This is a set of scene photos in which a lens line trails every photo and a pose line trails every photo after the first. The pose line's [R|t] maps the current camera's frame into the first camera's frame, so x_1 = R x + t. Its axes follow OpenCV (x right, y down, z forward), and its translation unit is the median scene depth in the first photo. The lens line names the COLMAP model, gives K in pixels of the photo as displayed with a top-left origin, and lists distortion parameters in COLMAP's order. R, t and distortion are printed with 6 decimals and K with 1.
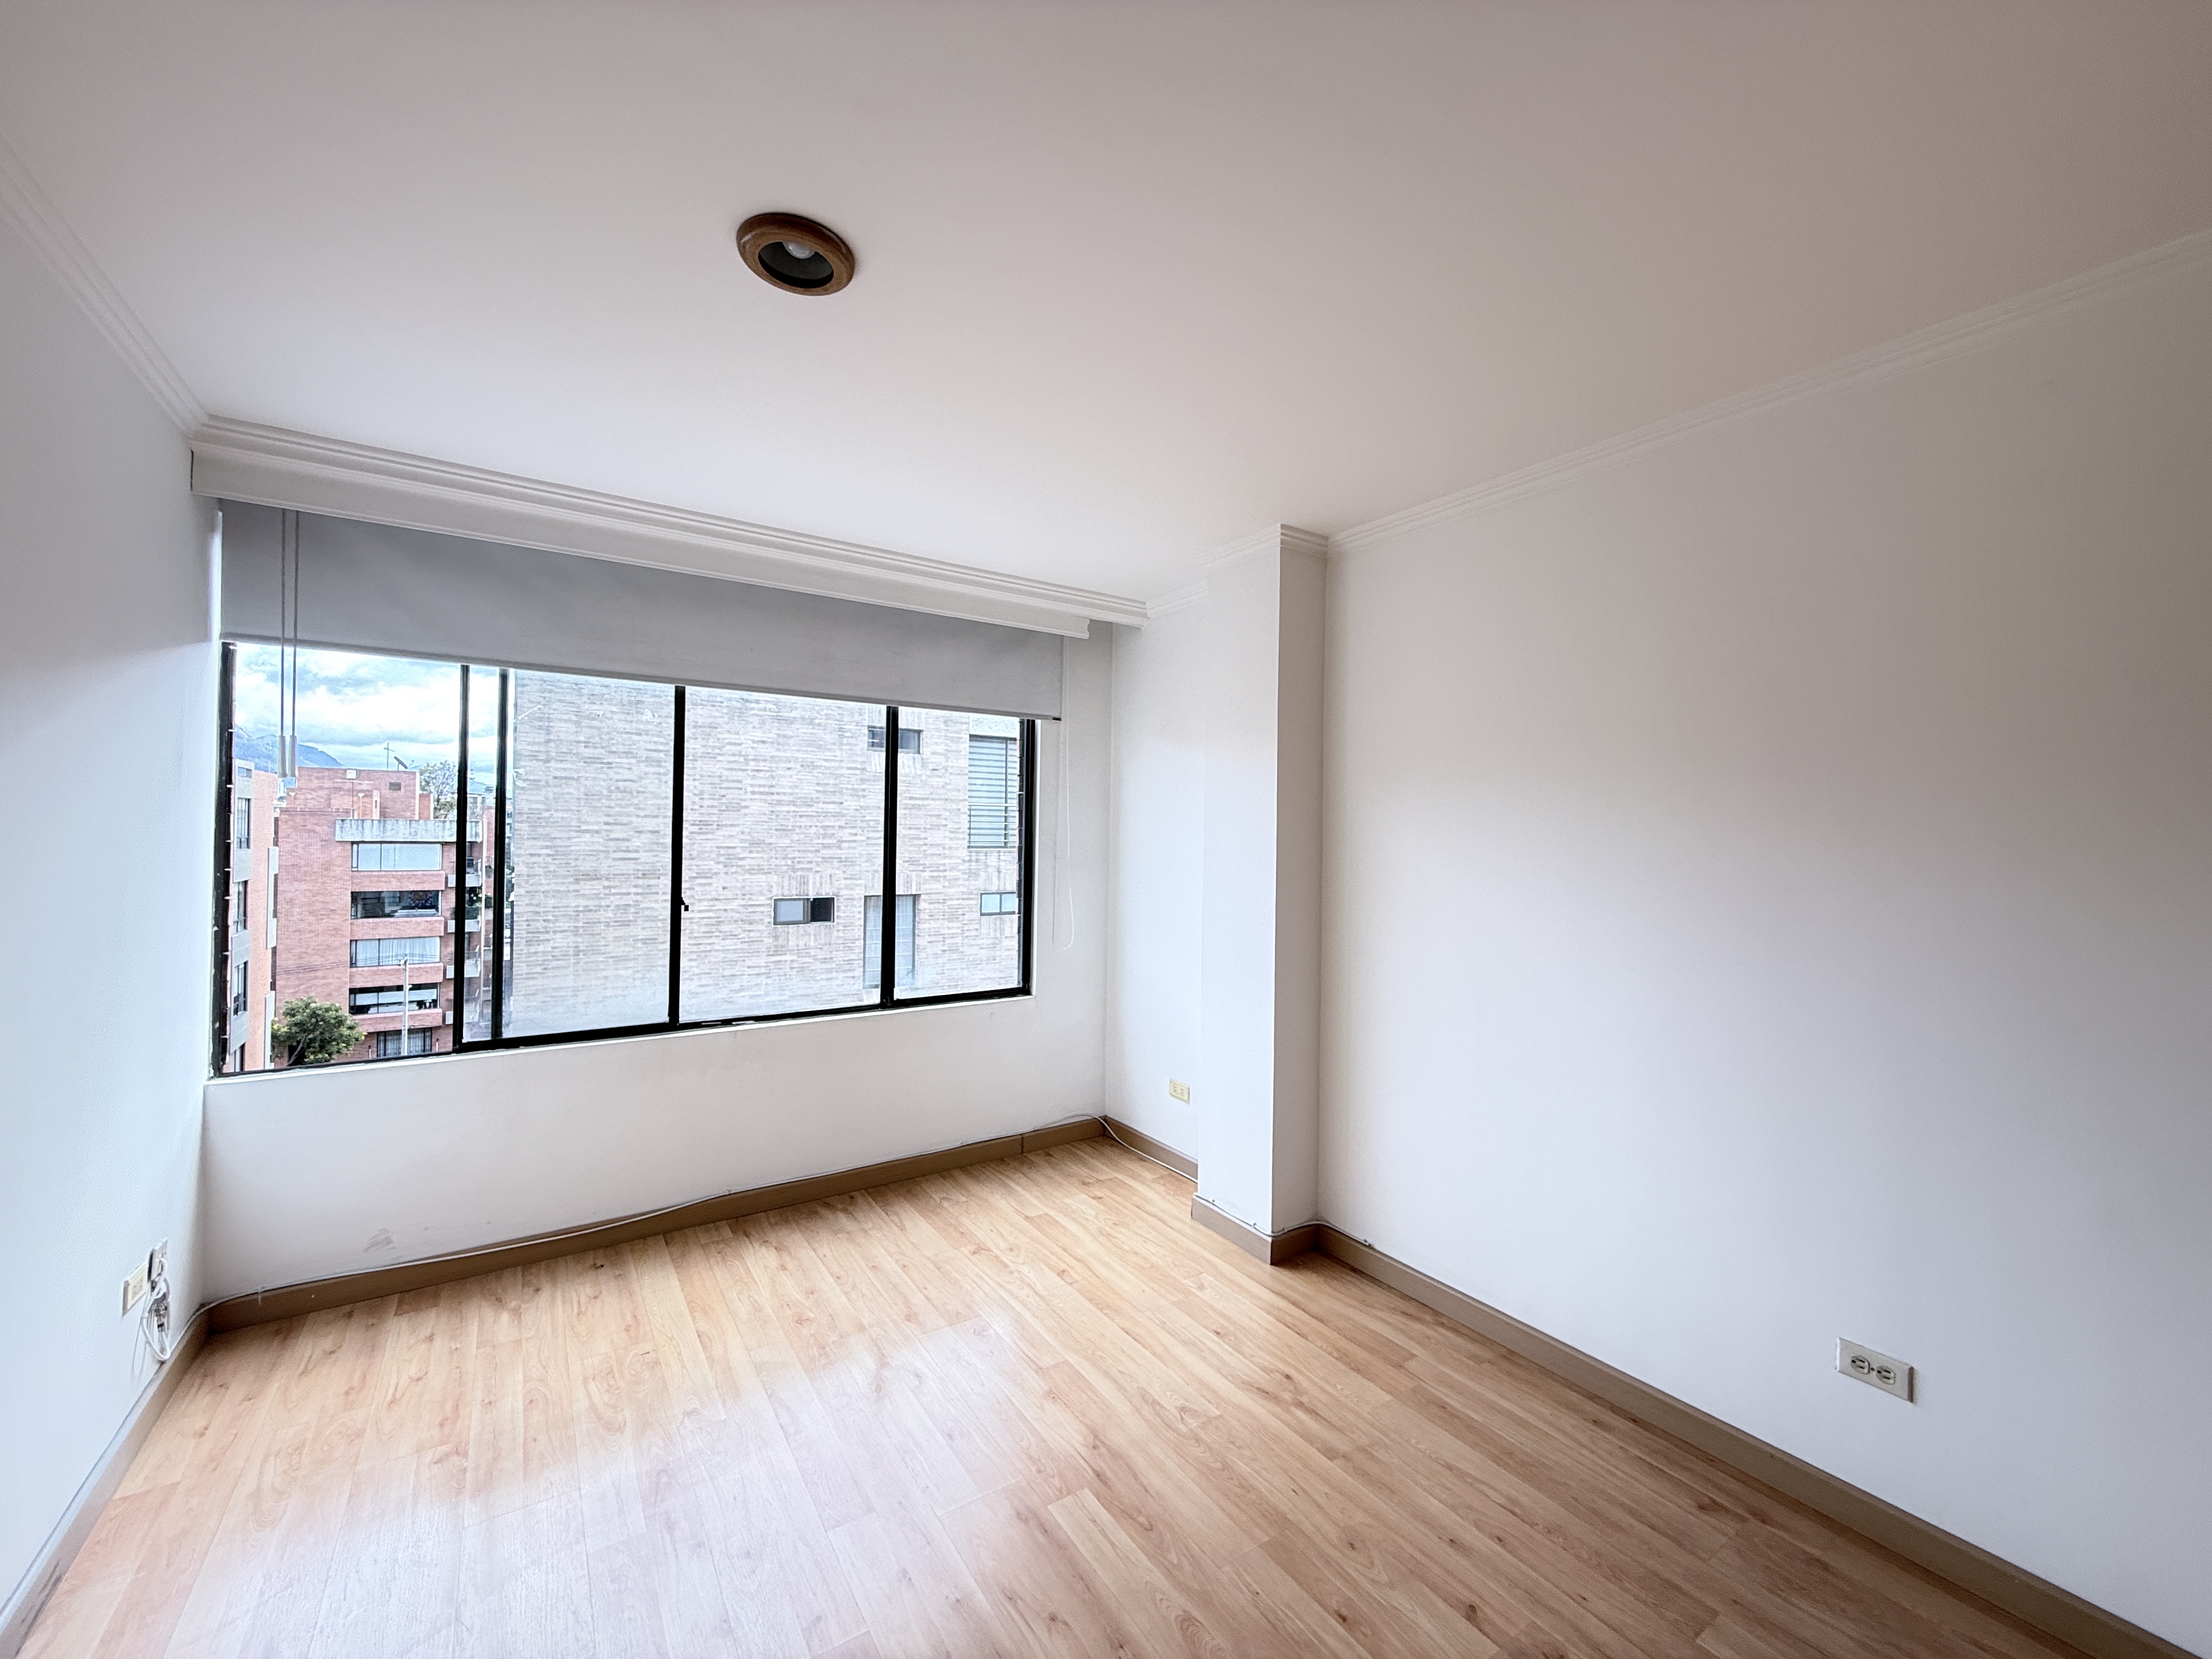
lens RADIAL K [[878.6, 0, 1103.2], [0, 878.6, 829.6], [0, 0, 1]] dist [-0.001867, 0.000612]
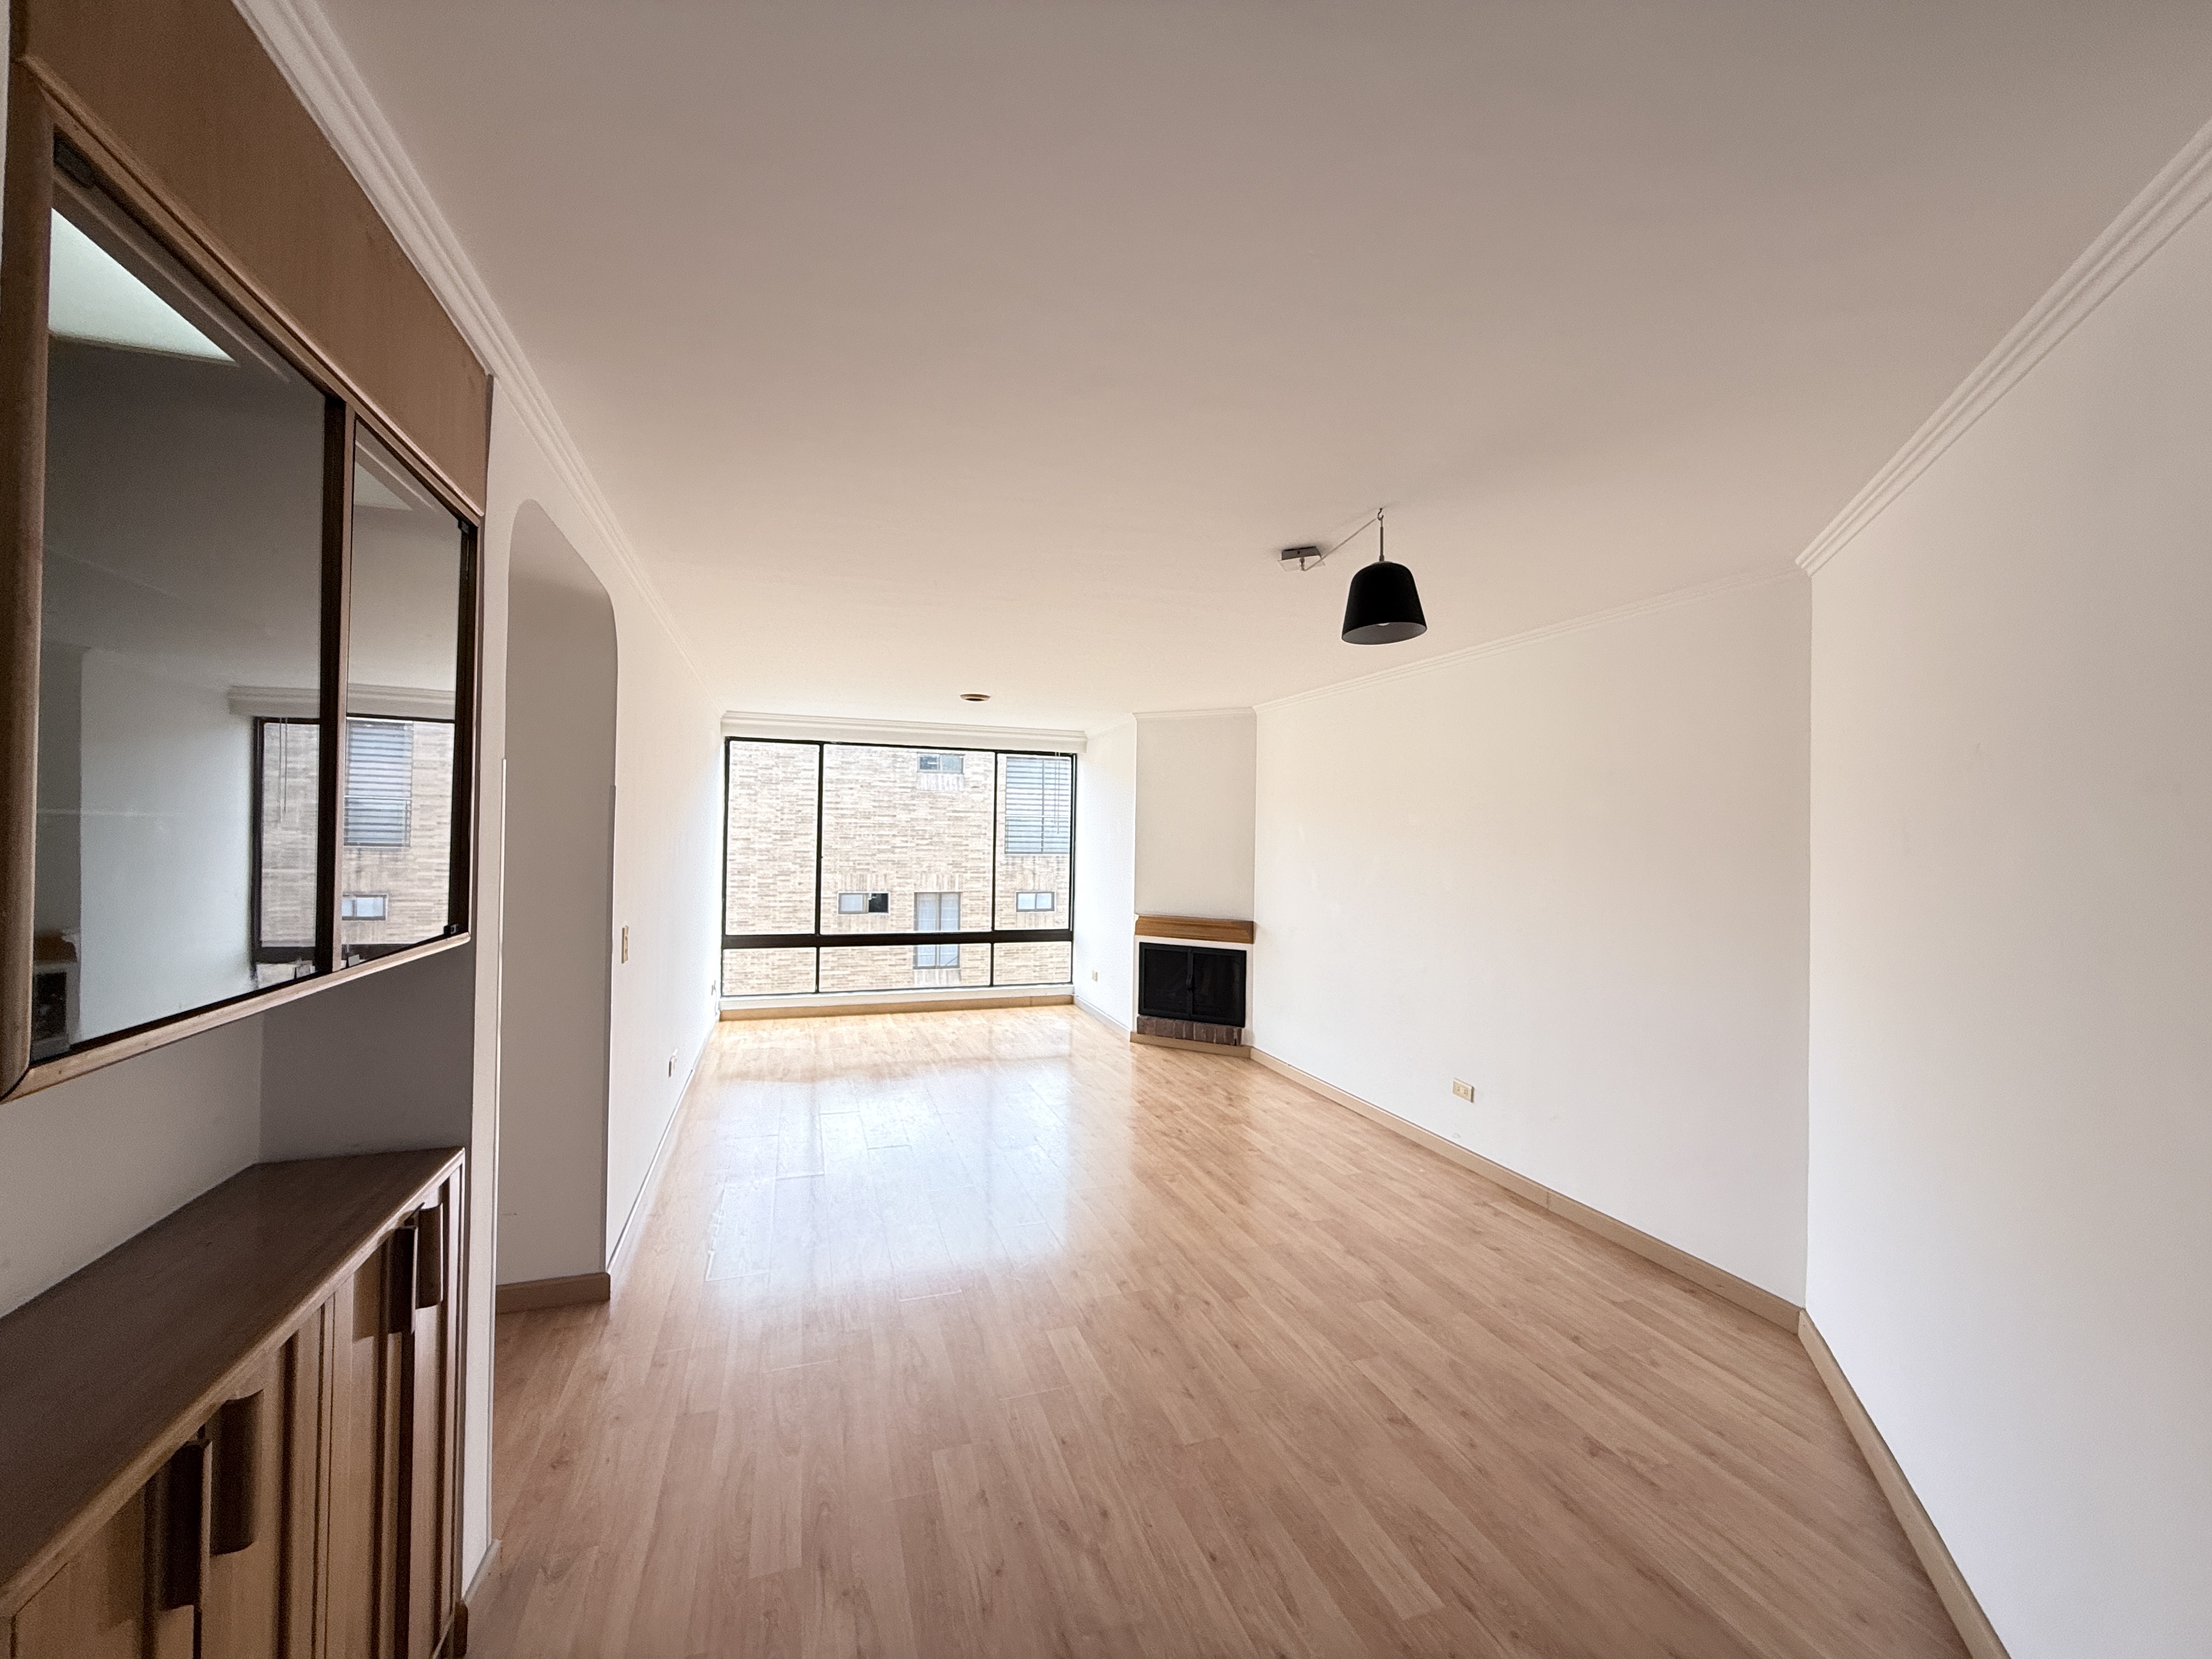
lens RADIAL K [[878.6, 0, 1098.4], [0, 878.6, 814.7], [0, 0, 1]] dist [-0.001867, 0.000612]
pose [[0.969191, -0.006743, -0.246219, 0.291501], [-0.000036, 0.999621, -0.027515, 0.002011], [0.246311, 0.026676, 0.968824, -0.122750]]
